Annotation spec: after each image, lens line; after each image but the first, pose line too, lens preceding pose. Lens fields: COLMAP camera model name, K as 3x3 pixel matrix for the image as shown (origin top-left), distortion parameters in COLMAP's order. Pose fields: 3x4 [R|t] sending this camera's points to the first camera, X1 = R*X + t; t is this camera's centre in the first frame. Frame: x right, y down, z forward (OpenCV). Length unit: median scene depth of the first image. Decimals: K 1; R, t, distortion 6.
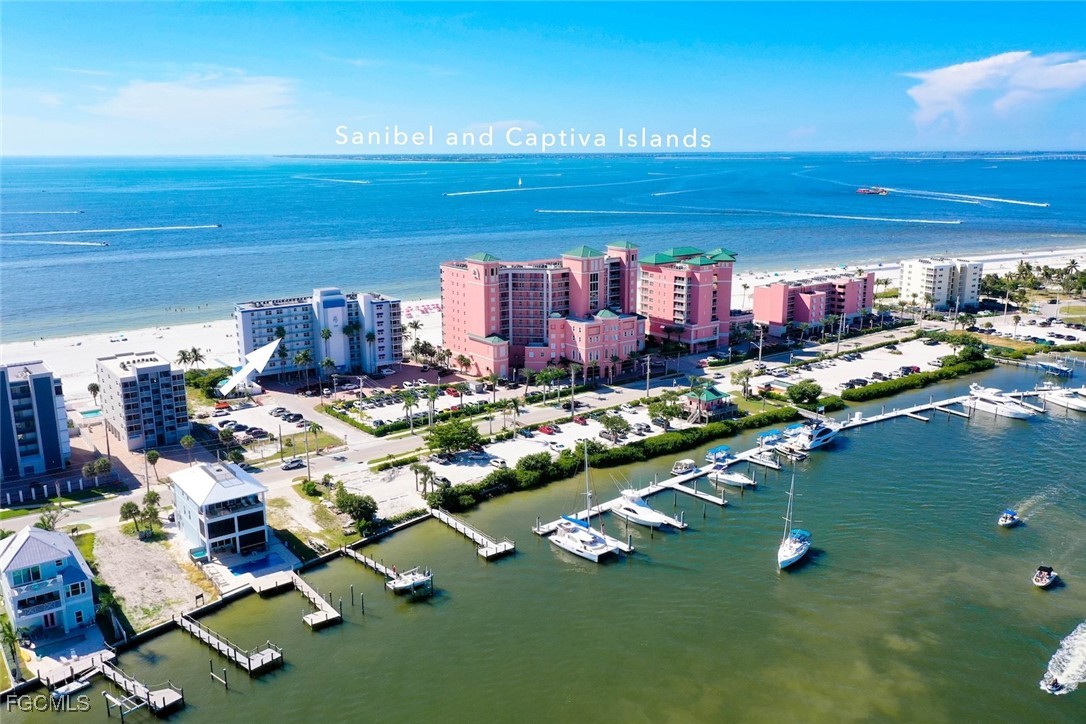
lens RADIAL K [[905.0, 0, 543.0], [0, 905.0, 362.0], [0, 0, 1]] dist [0.001105, -0.000318]
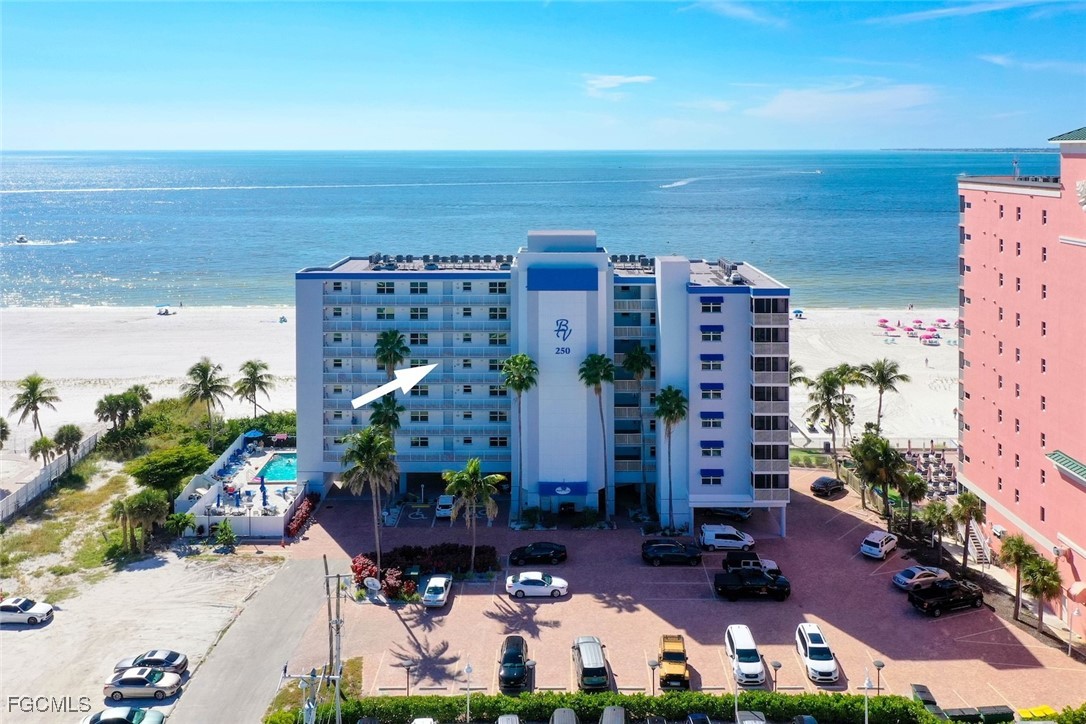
lens RADIAL K [[920.3, 0, 549.0], [0, 920.3, 182.3], [0, 0, 1]] dist [-0.005165, 0.005956]
pose [[0.808772, 0.023542, -0.587652, -0.050716], [-0.135632, 0.979730, -0.147419, -0.048827], [0.572270, 0.198933, 0.795571, 0.731972]]
